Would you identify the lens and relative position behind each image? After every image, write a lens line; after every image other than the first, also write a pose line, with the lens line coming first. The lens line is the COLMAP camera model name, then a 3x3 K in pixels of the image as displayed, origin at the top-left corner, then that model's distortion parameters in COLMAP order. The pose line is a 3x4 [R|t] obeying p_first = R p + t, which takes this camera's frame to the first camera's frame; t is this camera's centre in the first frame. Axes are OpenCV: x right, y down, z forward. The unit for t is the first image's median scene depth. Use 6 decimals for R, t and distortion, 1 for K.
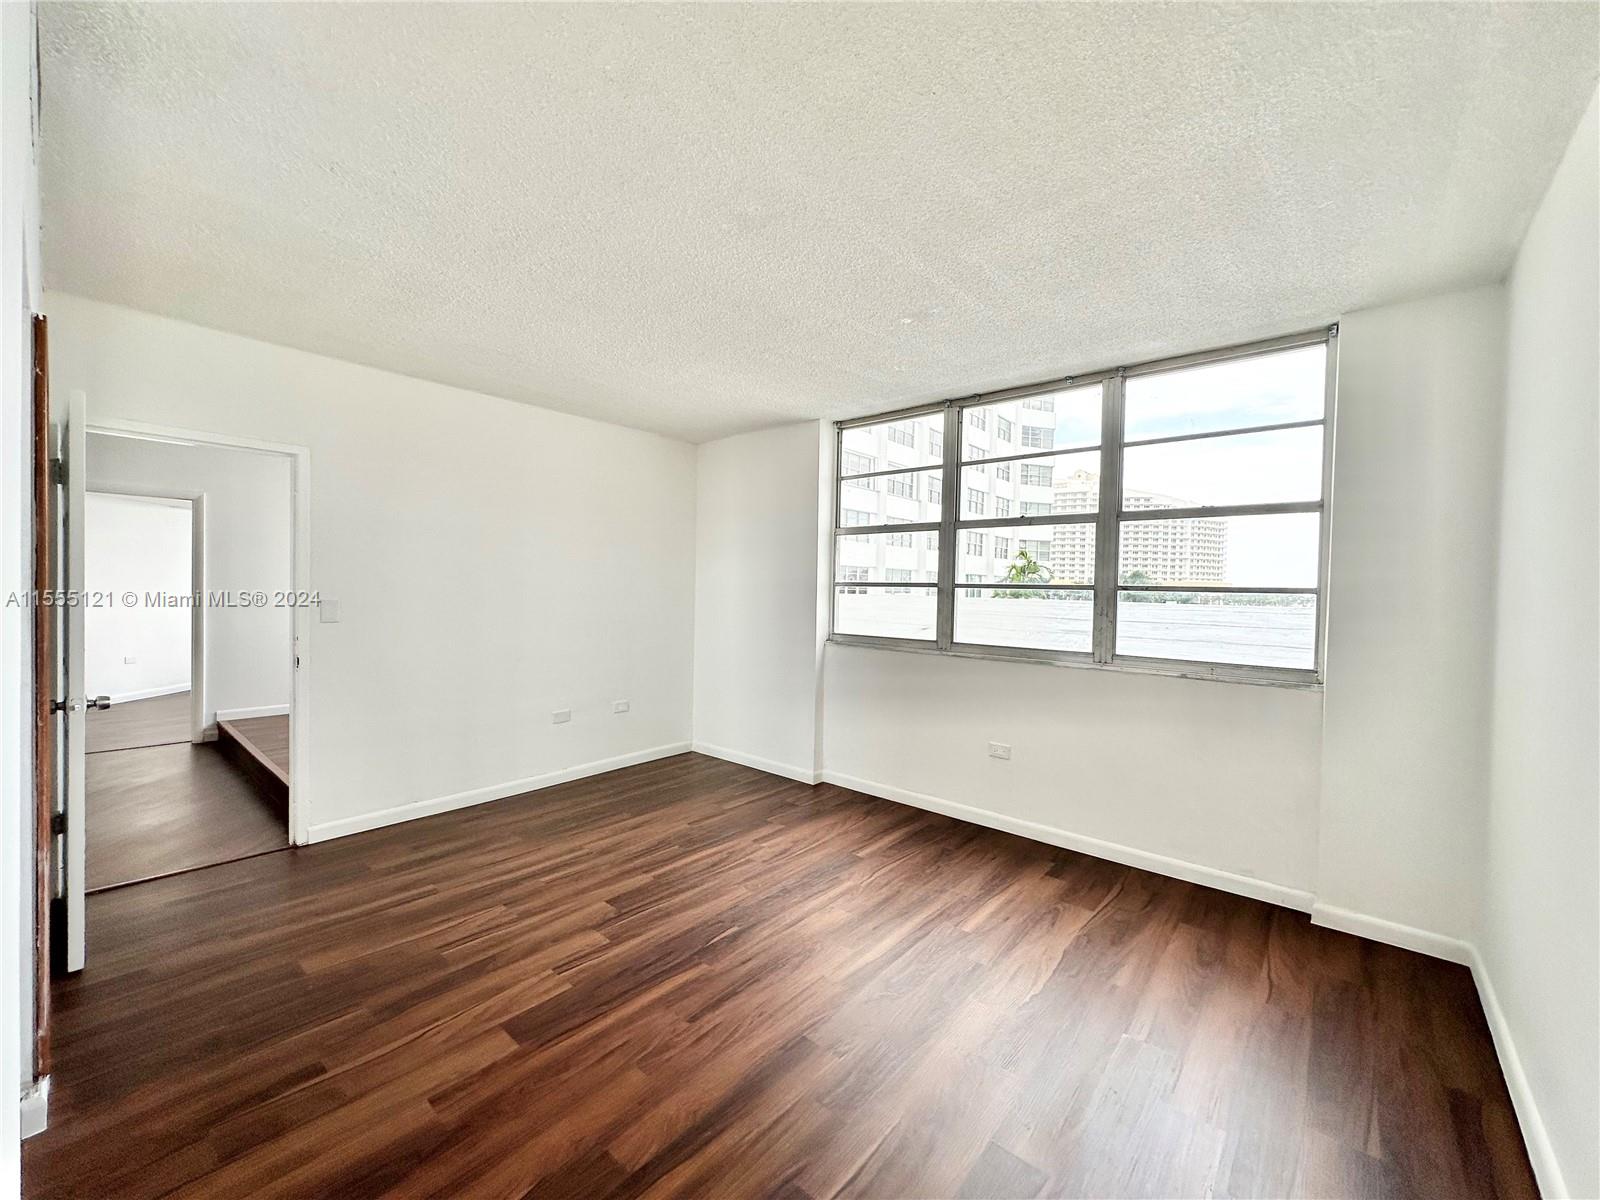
lens RADIAL K [[640.1, 0, 799.3], [0, 640.1, 601.5], [0, 0, 1]] dist [-0.003597, 0.001363]
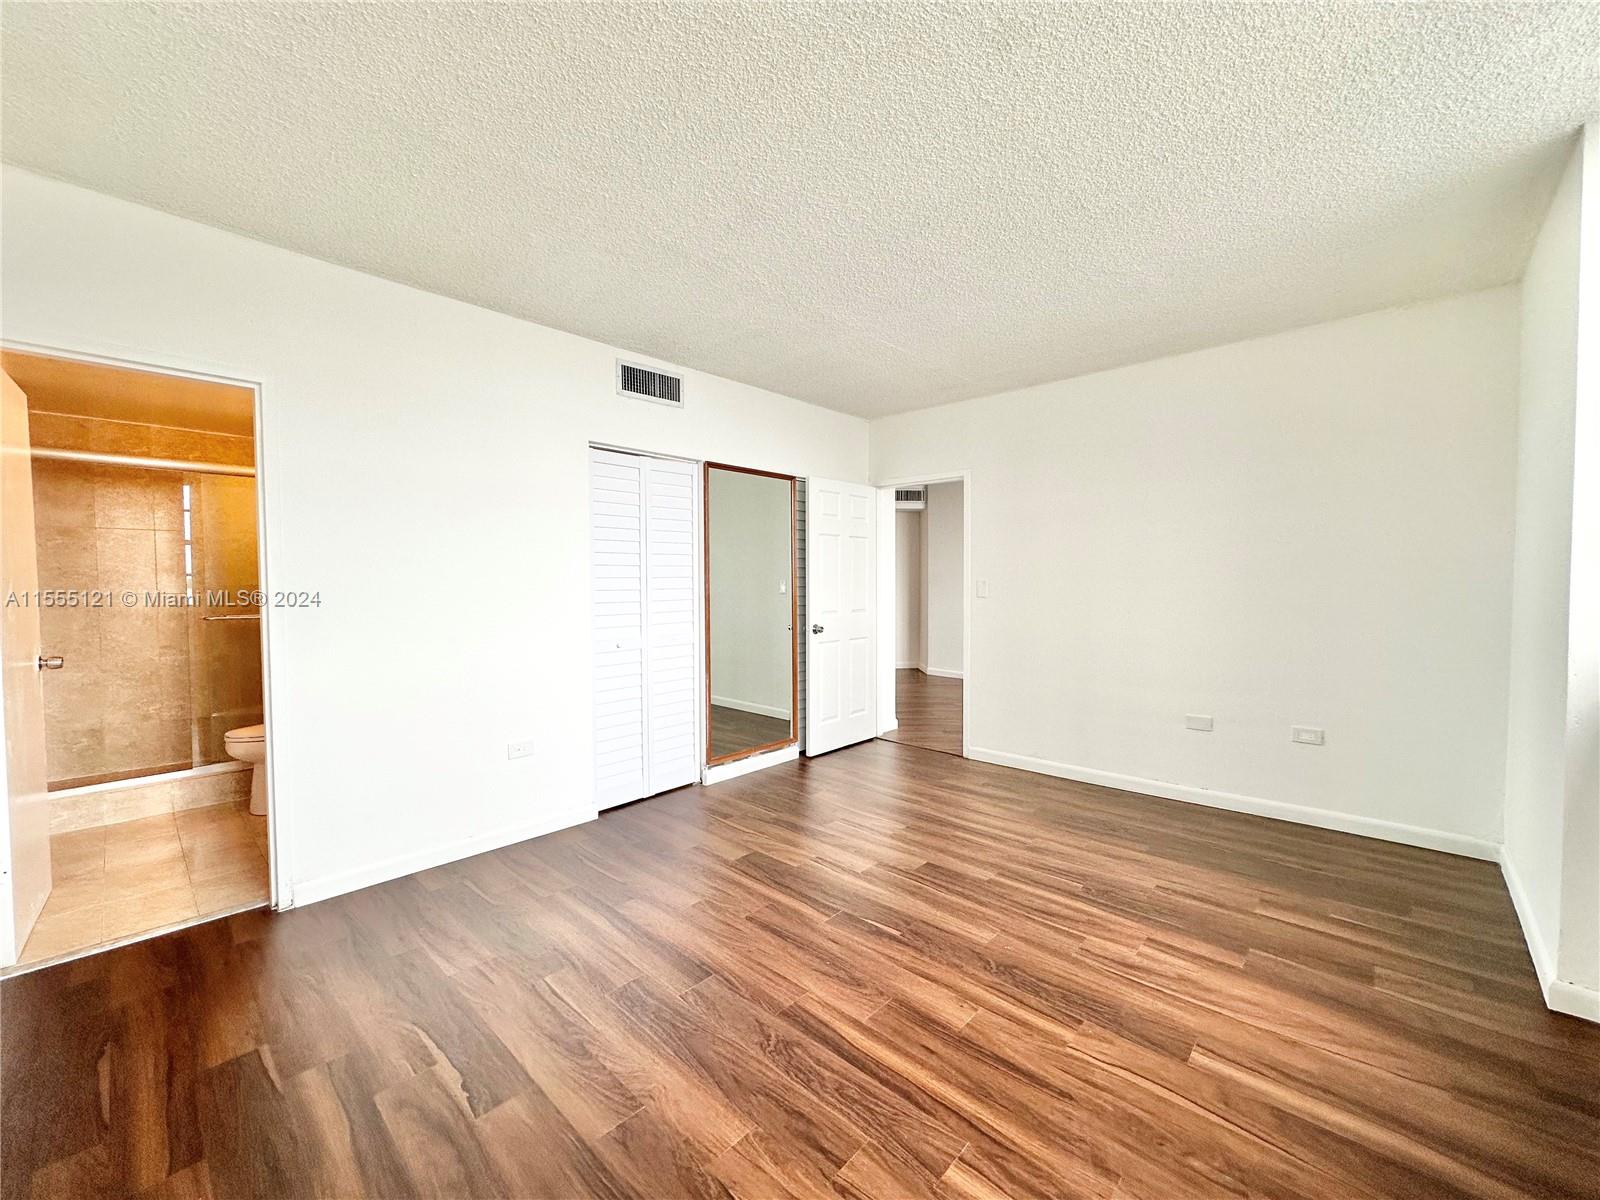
lens RADIAL K [[640.1, 0, 799.3], [0, 640.1, 601.5], [0, 0, 1]] dist [-0.003597, 0.001363]
pose [[-0.048710, 0.014325, -0.998710, 0.629877], [-0.018391, 0.999715, 0.015236, 0.030091], [0.998644, 0.019110, -0.048433, 0.715112]]
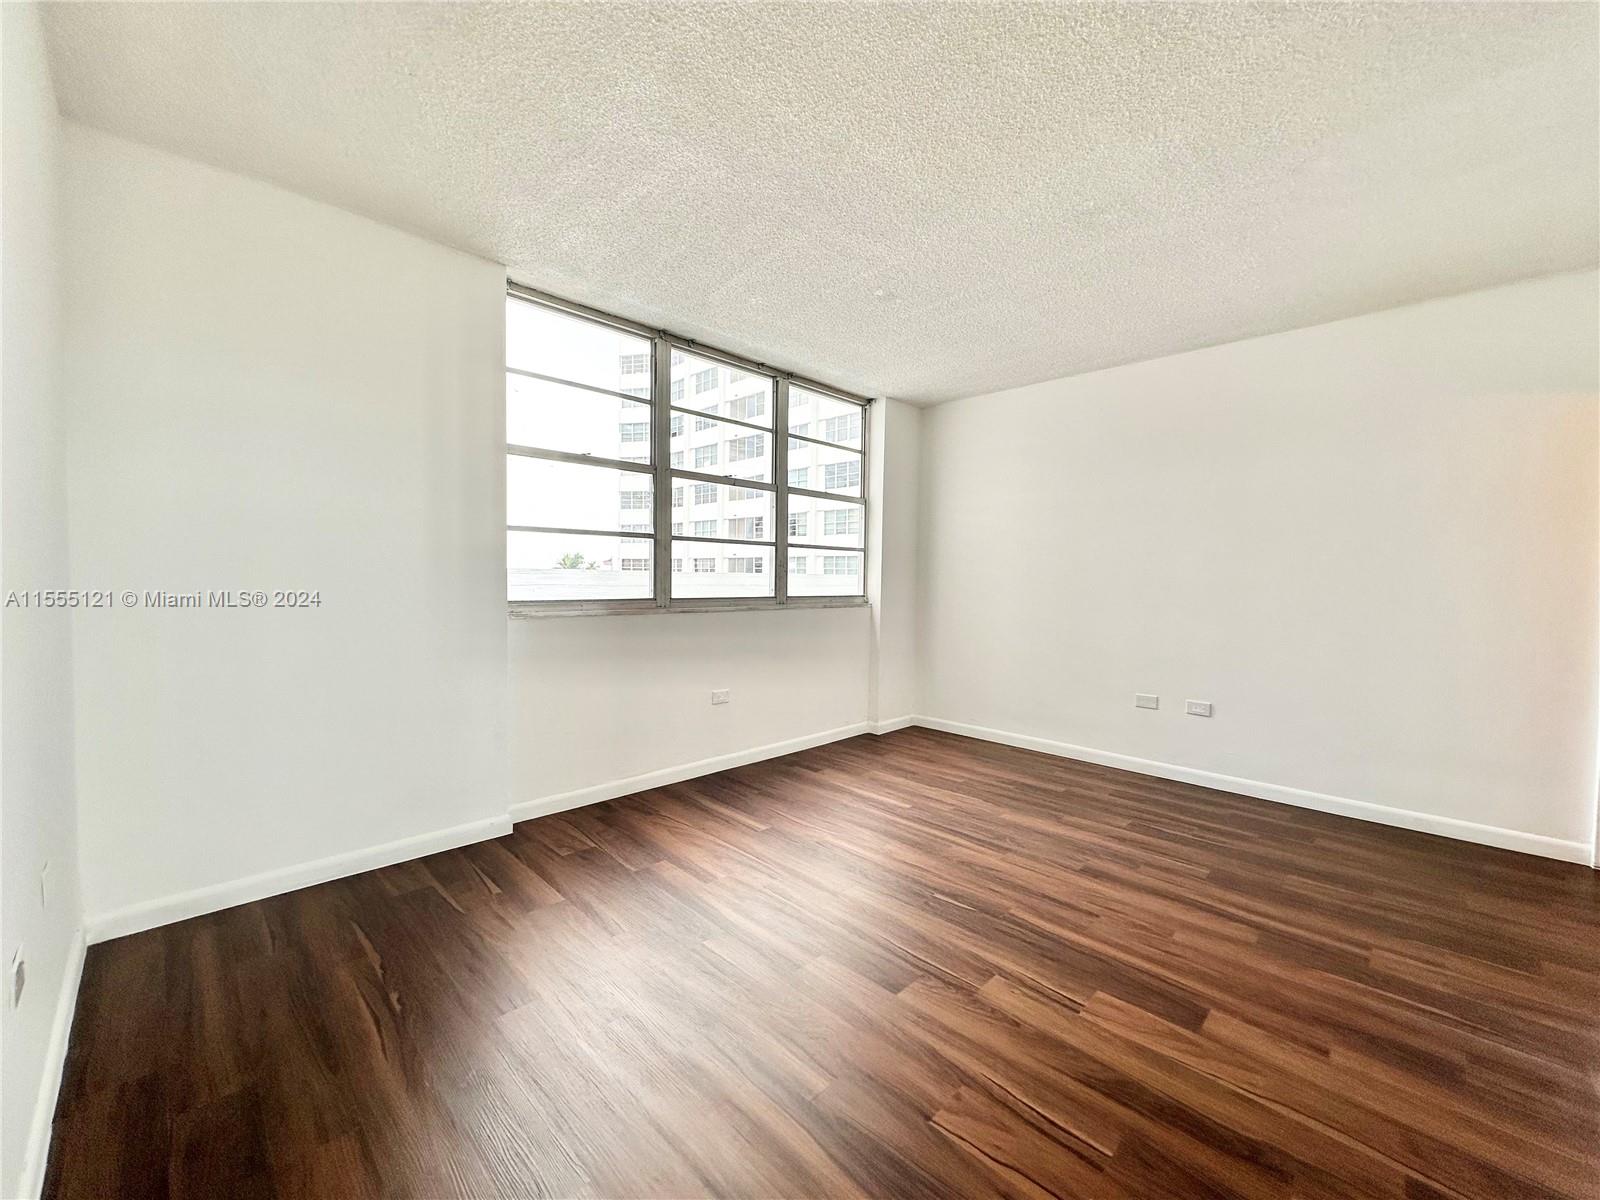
lens RADIAL K [[640.1, 0, 799.3], [0, 640.1, 601.5], [0, 0, 1]] dist [-0.003597, 0.001363]
pose [[0.075577, -0.060247, 0.995318, -0.814111], [0.011519, 0.998159, 0.059544, 0.018260], [-0.997073, 0.006965, 0.076132, 0.897128]]
